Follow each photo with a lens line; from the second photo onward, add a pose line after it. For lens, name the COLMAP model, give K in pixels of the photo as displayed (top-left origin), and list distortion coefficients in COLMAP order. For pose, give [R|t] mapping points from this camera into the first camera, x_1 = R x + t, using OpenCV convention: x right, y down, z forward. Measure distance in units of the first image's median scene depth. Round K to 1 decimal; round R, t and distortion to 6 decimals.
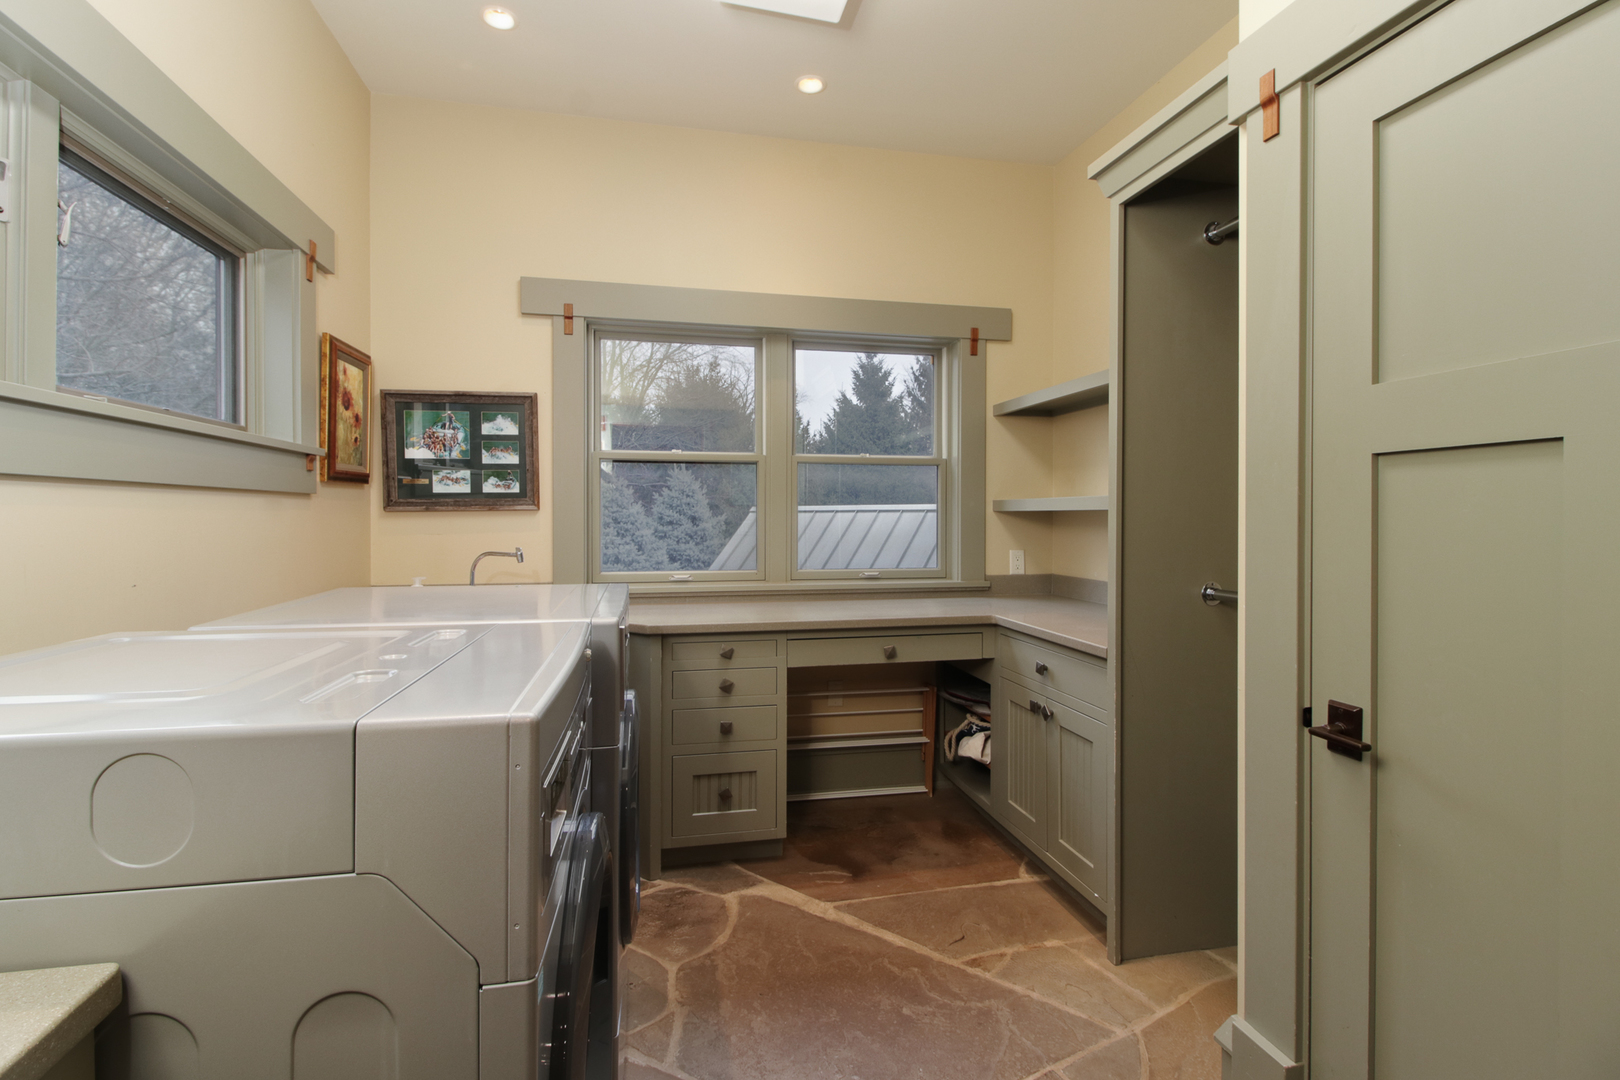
lens RADIAL K [[745.7, 0, 812.7], [0, 745.7, 510.8], [0, 0, 1]] dist [0.021061, -0.012378]
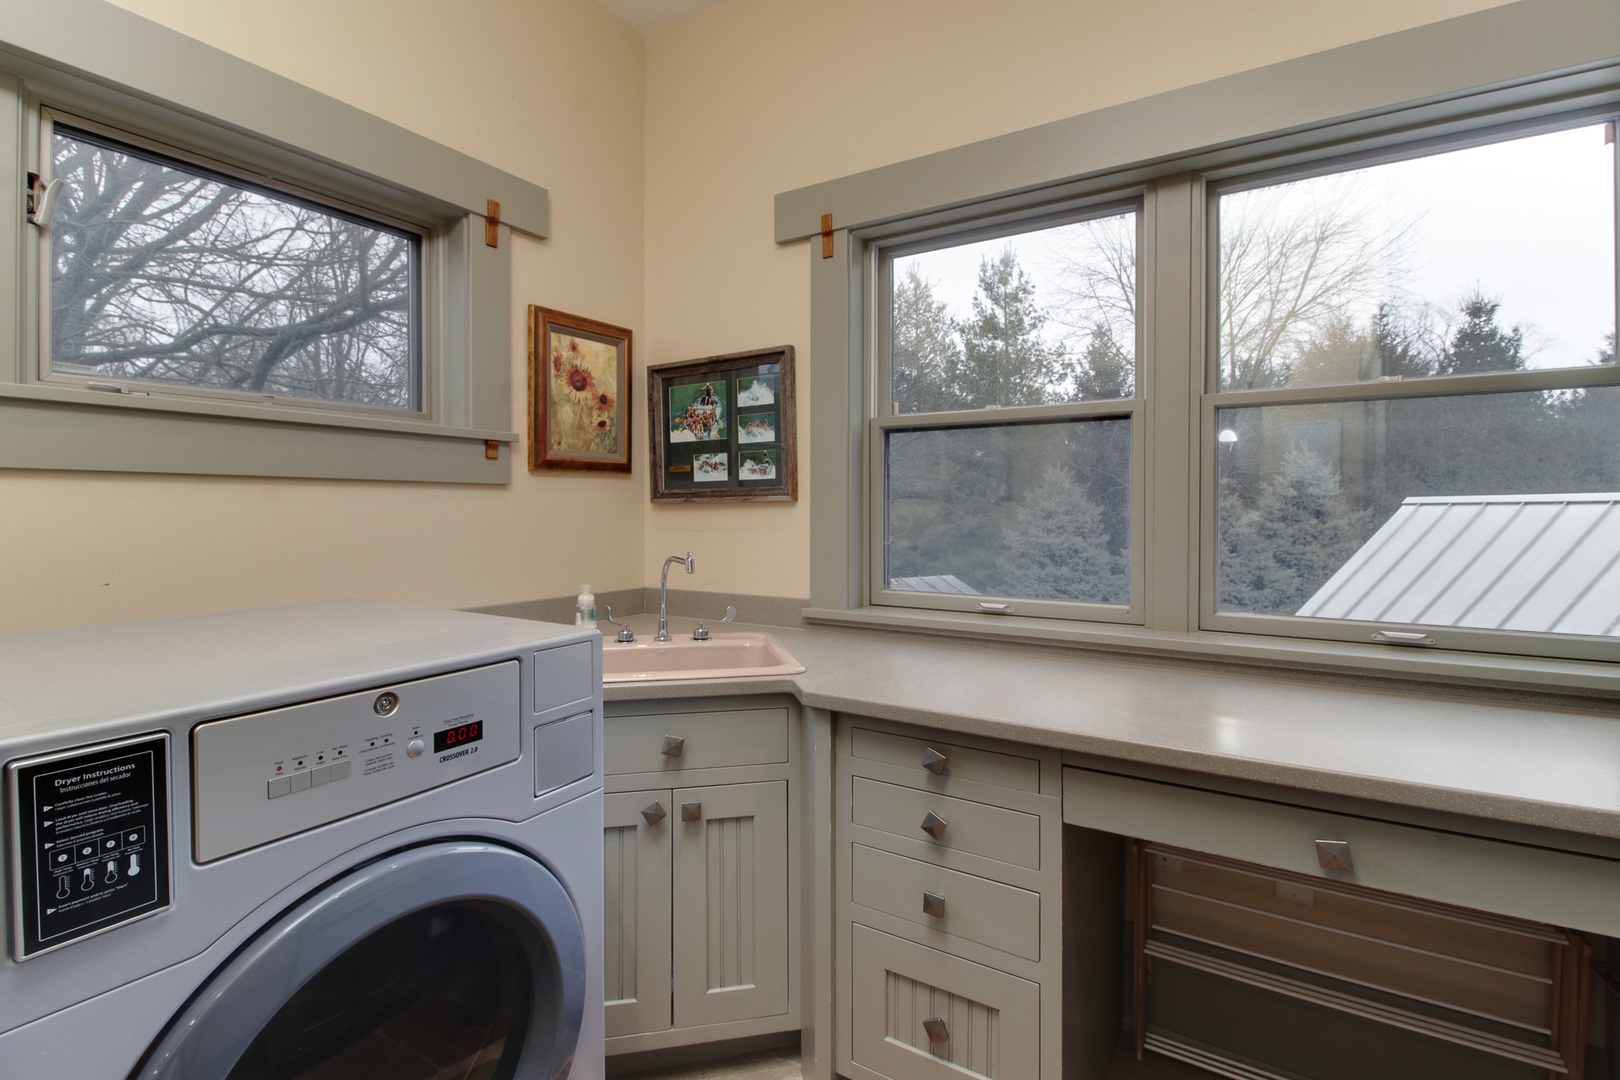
lens RADIAL K [[745.7, 0, 812.7], [0, 745.7, 510.8], [0, 0, 1]] dist [0.021061, -0.012378]
pose [[0.703144, 0.001779, -0.711045, 0.180654], [0.003969, 0.999971, 0.006427, 0.003448], [0.711036, -0.007341, 0.703117, 0.499102]]
